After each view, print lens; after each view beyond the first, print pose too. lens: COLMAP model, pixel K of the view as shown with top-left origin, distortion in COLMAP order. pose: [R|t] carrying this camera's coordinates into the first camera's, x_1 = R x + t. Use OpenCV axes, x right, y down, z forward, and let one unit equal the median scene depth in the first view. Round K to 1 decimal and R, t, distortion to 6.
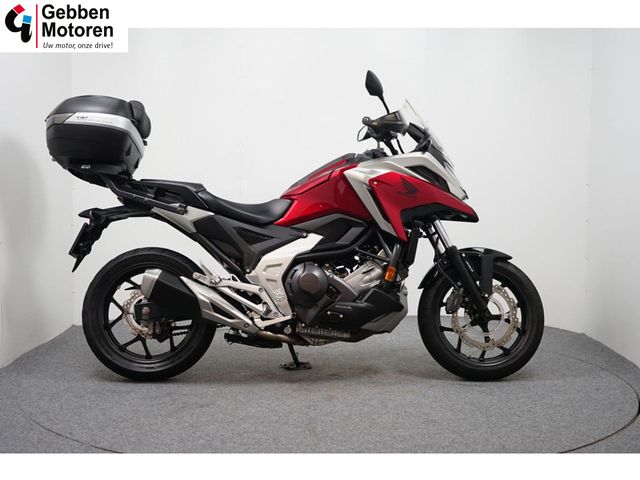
lens RADIAL K [[906.7, 0, 320.0], [0, 906.7, 240.0], [0, 0, 1]] dist [-0.036952, -0.027921]
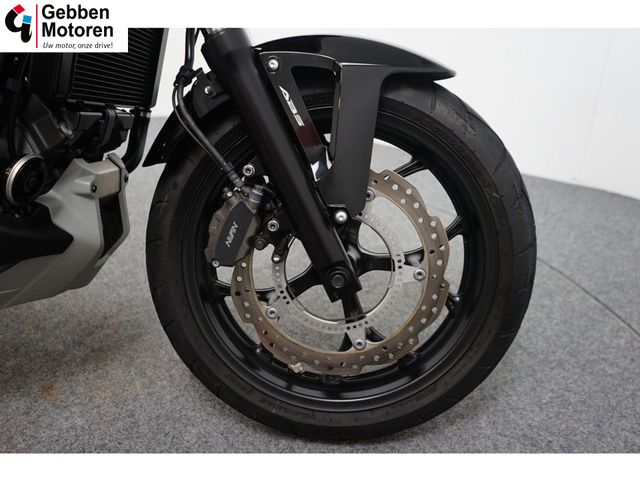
lens RADIAL K [[550.6, 0, 320.0], [0, 550.6, 240.0], [0, 0, 1]] dist [0.007255, 0.005864]
pose [[0.994715, 0.047441, -0.091061, 0.189963], [-0.009254, 0.924673, 0.380649, 0.002102], [0.102260, -0.377794, 0.920225, 0.819603]]
